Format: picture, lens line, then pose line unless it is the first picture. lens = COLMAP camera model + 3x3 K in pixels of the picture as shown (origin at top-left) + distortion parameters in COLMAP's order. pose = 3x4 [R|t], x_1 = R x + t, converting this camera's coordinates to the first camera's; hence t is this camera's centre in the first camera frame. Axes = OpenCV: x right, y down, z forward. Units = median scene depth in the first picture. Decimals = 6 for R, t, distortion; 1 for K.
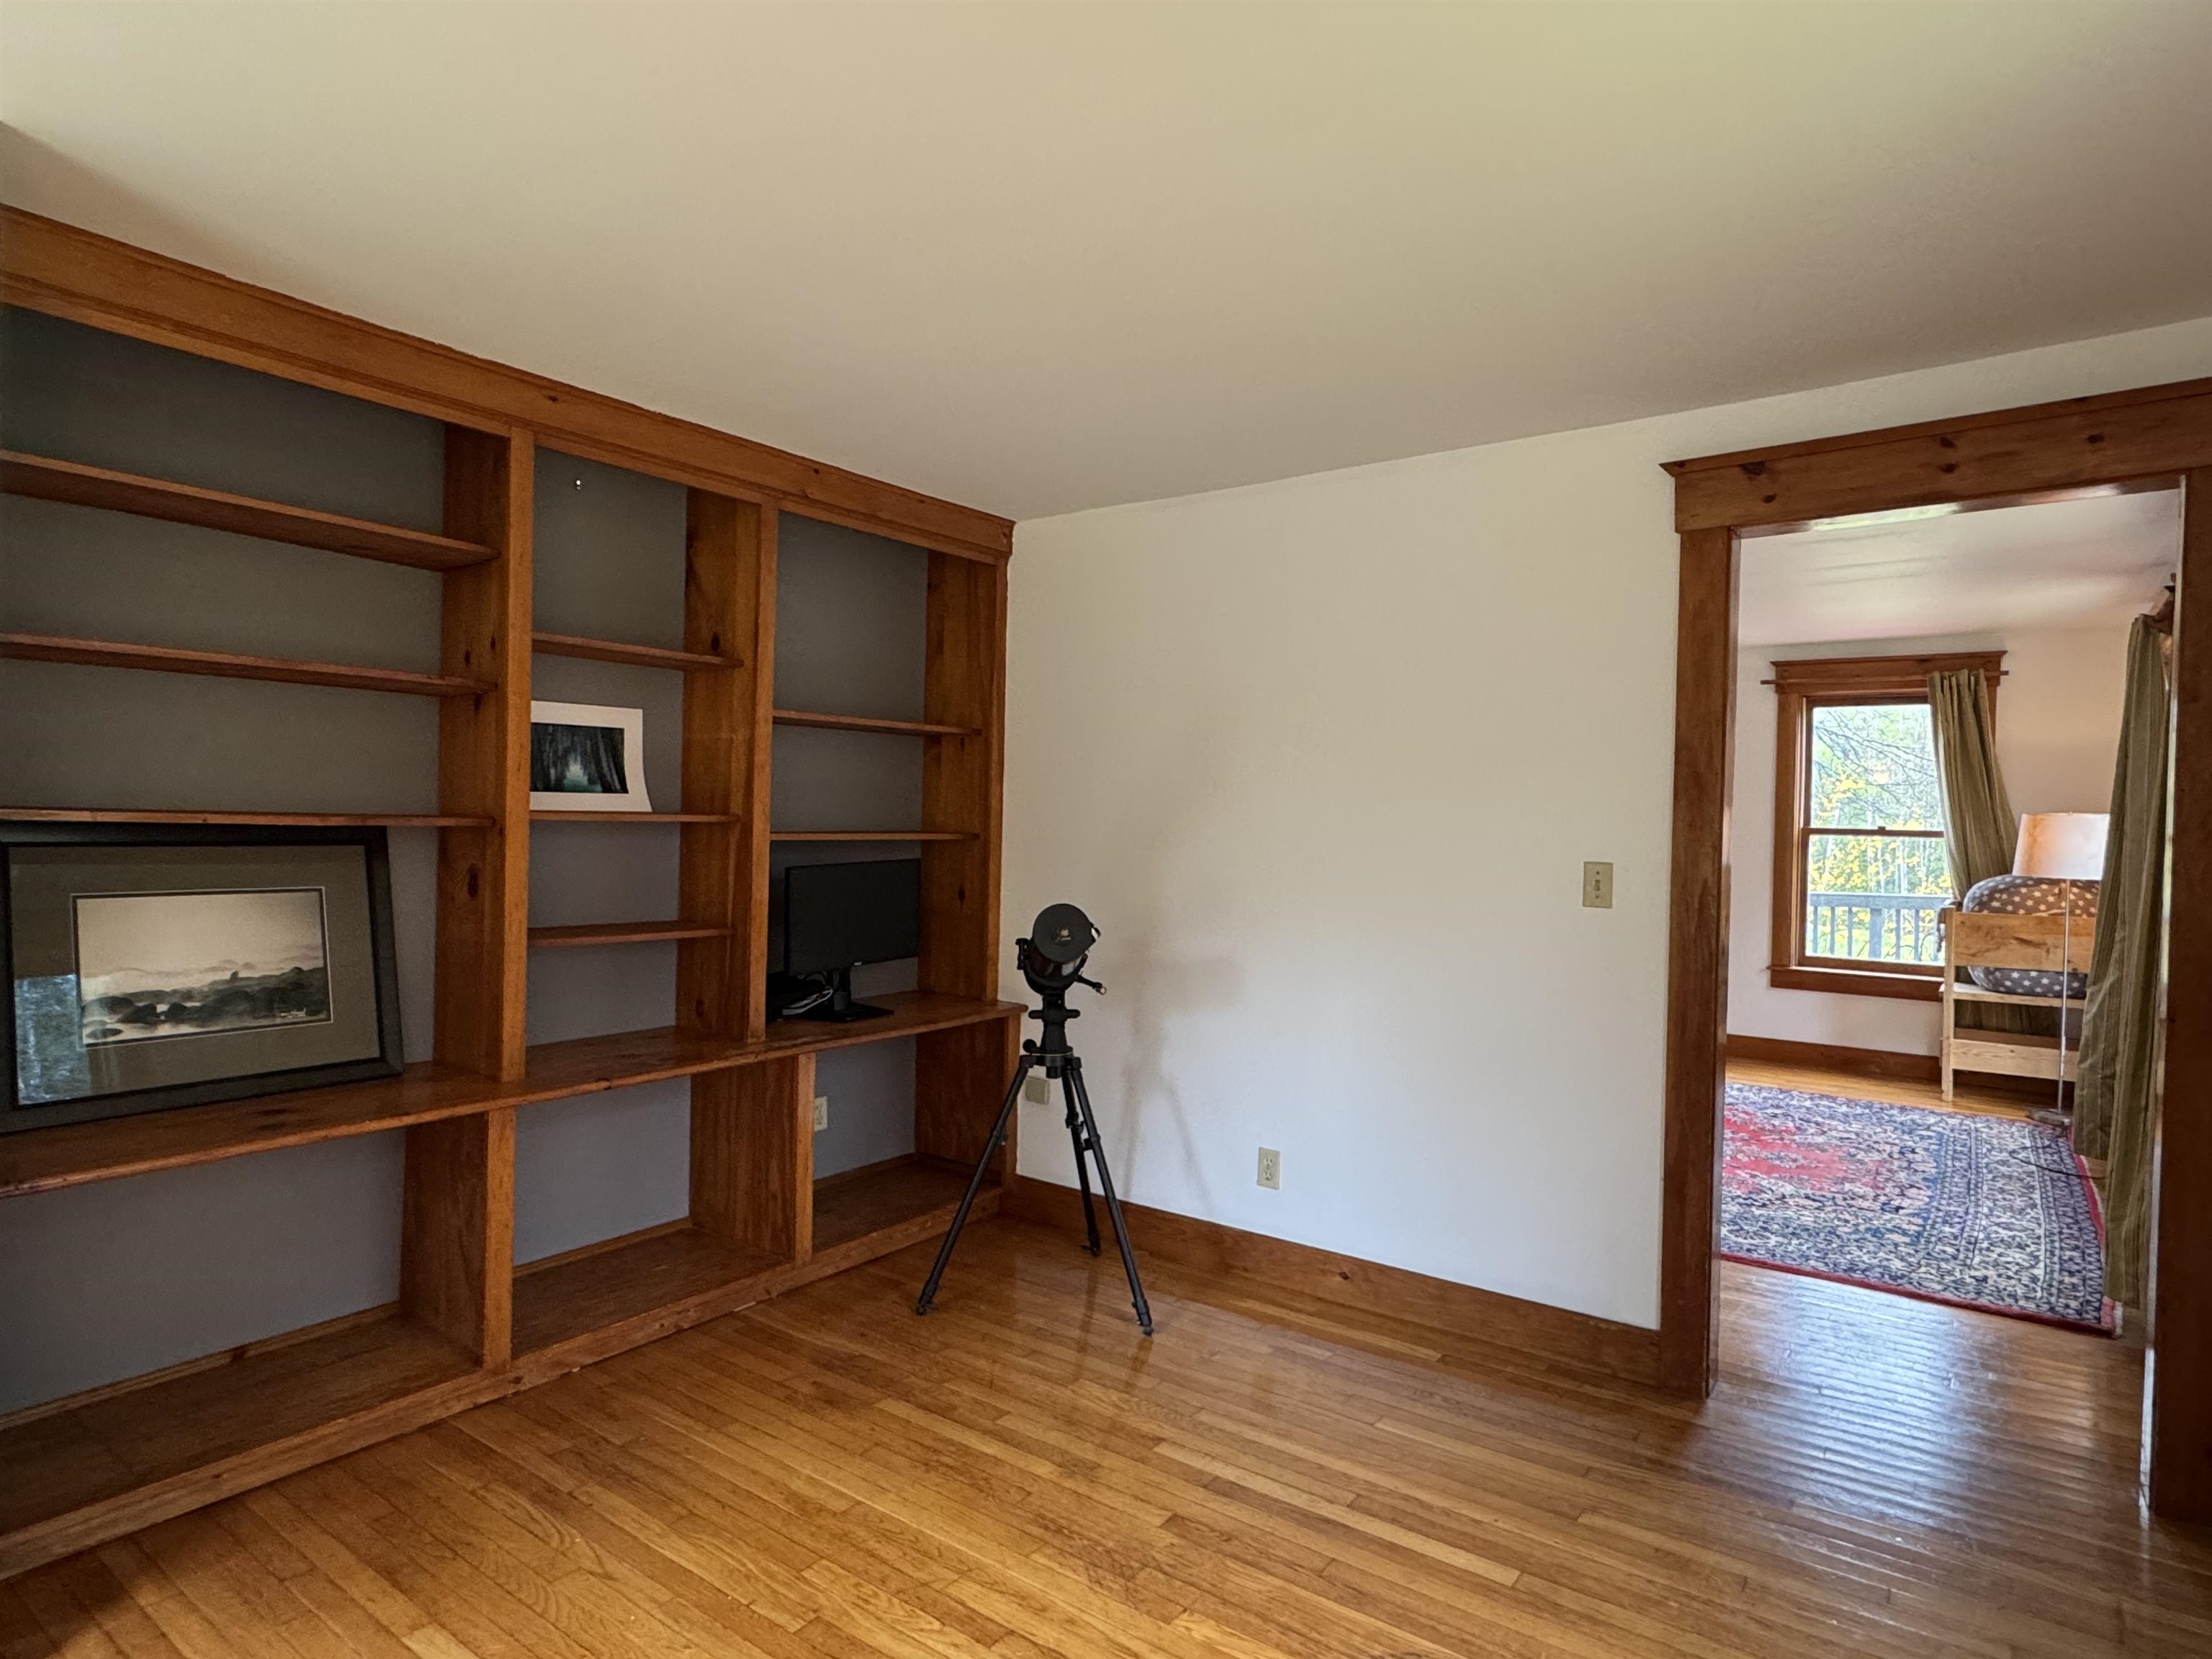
lens RADIAL K [[1208.6, 0, 1108.8], [0, 1208.6, 826.3], [0, 0, 1]] dist [0.002467, 0.000018]
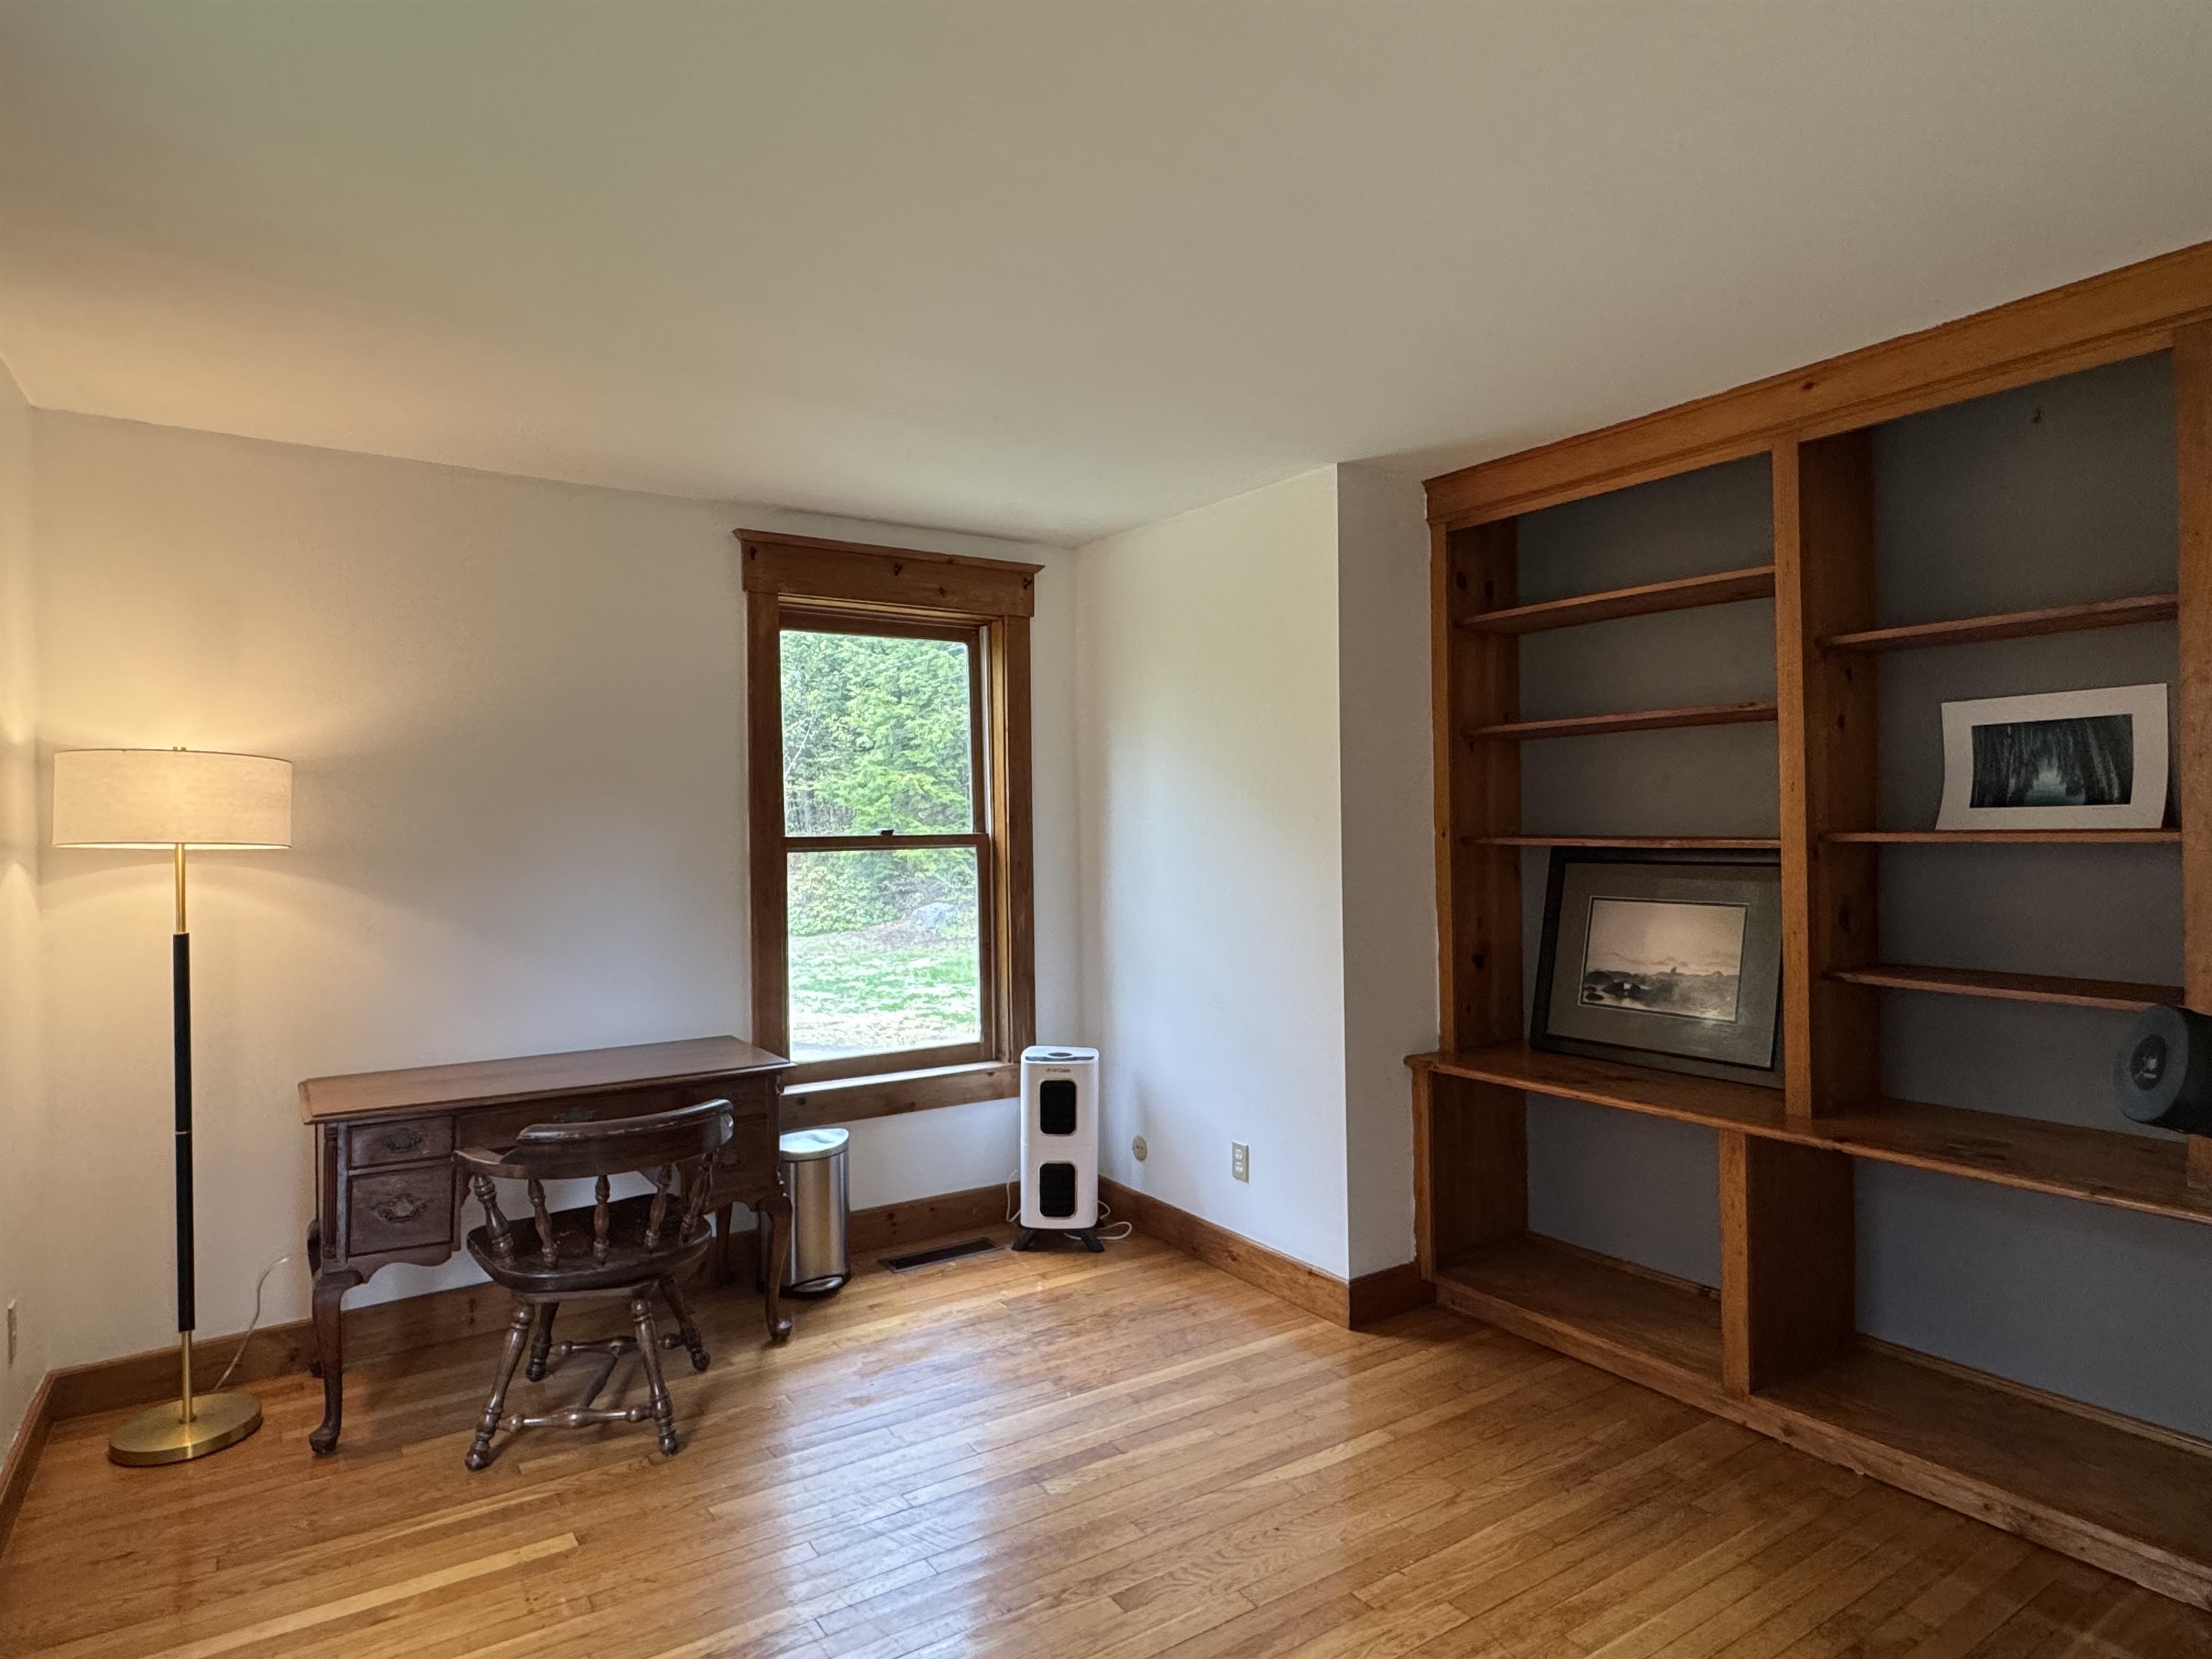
lens RADIAL K [[1208.6, 0, 1111.5], [0, 1208.6, 830.6], [0, 0, 1]] dist [0.002467, 0.000018]
pose [[-0.310330, -0.016524, -0.950485, 0.614976], [-0.001627, 0.999857, -0.016851, 0.002891], [0.950628, -0.003683, -0.310312, 0.826249]]
